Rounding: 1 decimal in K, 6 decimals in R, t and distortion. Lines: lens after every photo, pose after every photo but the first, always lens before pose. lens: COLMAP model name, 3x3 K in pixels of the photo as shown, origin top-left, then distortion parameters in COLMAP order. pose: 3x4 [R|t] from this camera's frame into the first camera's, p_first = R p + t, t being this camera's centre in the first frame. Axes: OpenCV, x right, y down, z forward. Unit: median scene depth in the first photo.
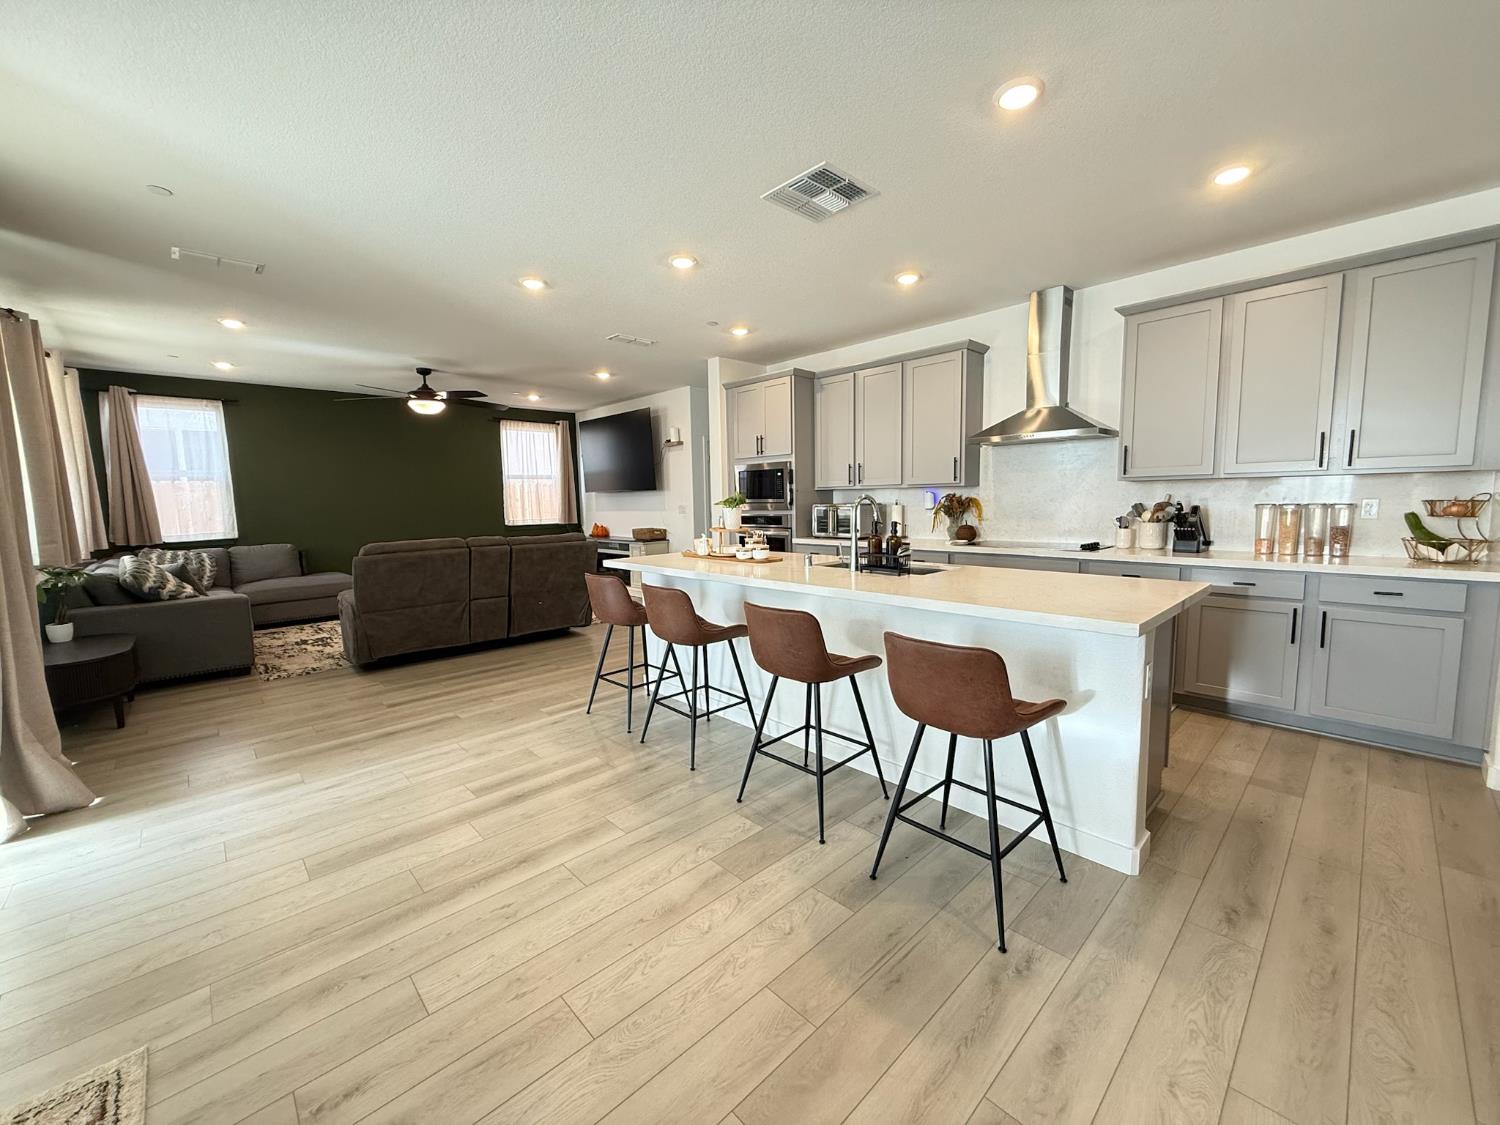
lens RADIAL K [[599.4, 0, 746.7], [0, 599.4, 559.2], [0, 0, 1]] dist [0.001291, -0.000049]
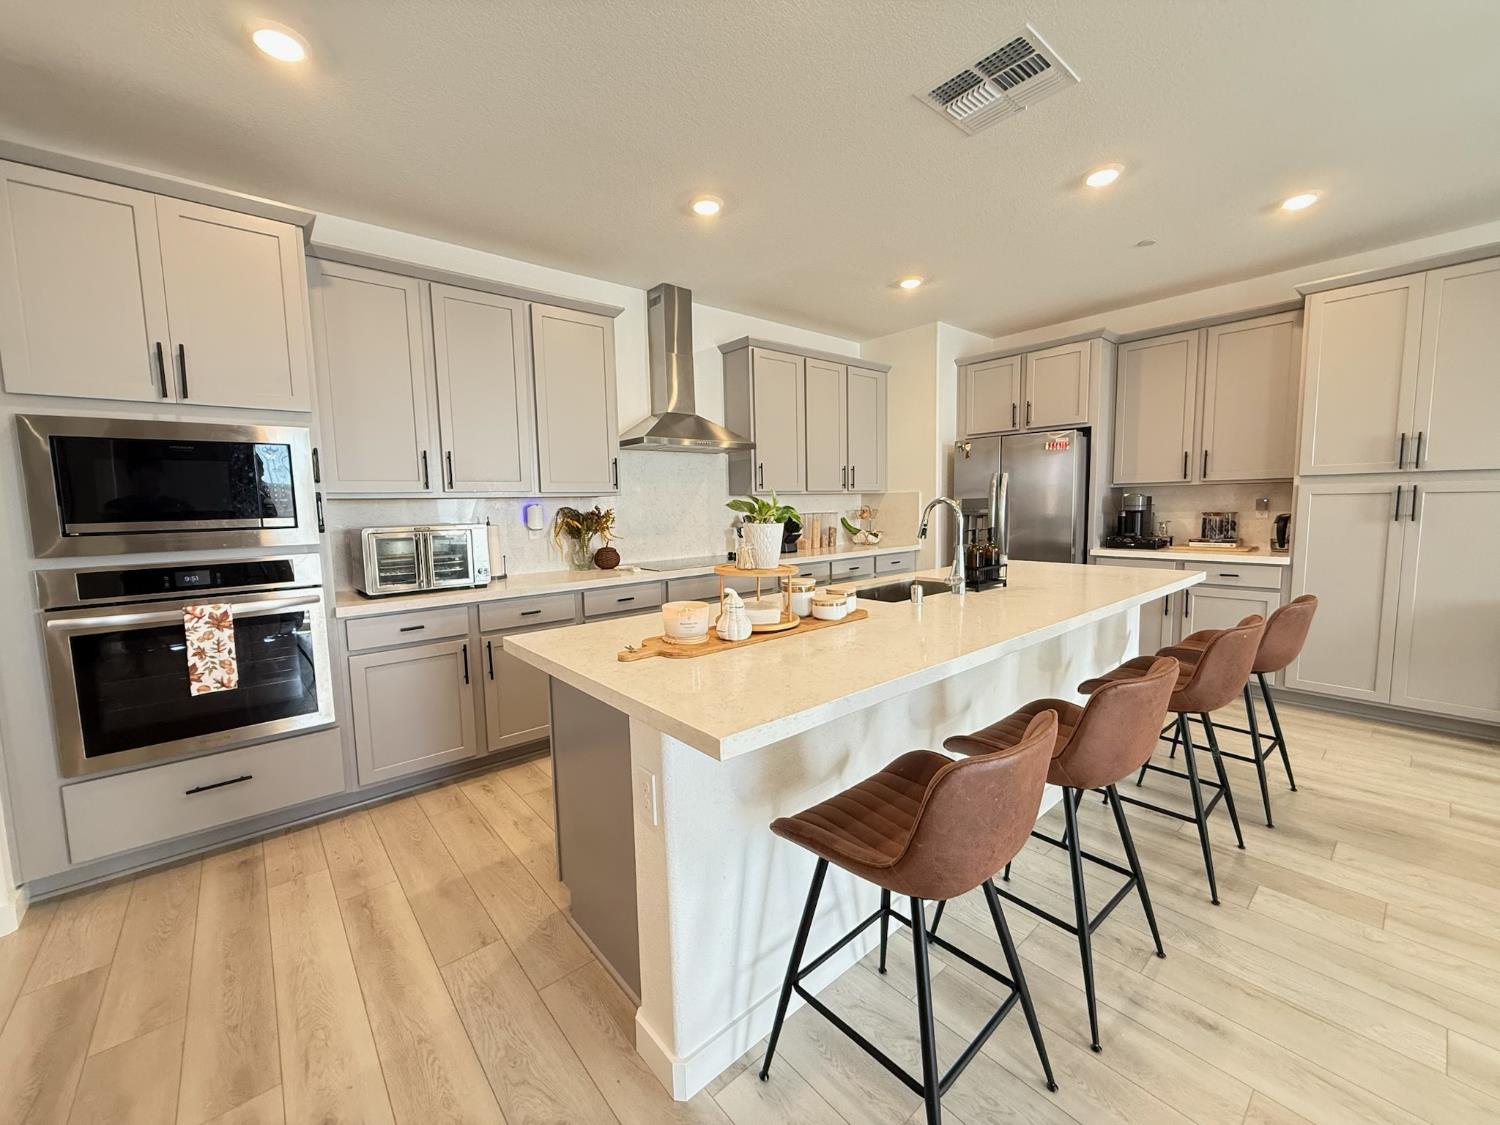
lens RADIAL K [[599.4, 0, 744.5], [0, 599.4, 561.2], [0, 0, 1]] dist [0.001291, -0.000049]
pose [[0.054164, -0.079128, 0.995392, -0.435028], [0.122700, 0.989828, 0.072009, -0.079703], [-0.990965, 0.118234, 0.063322, 0.863104]]
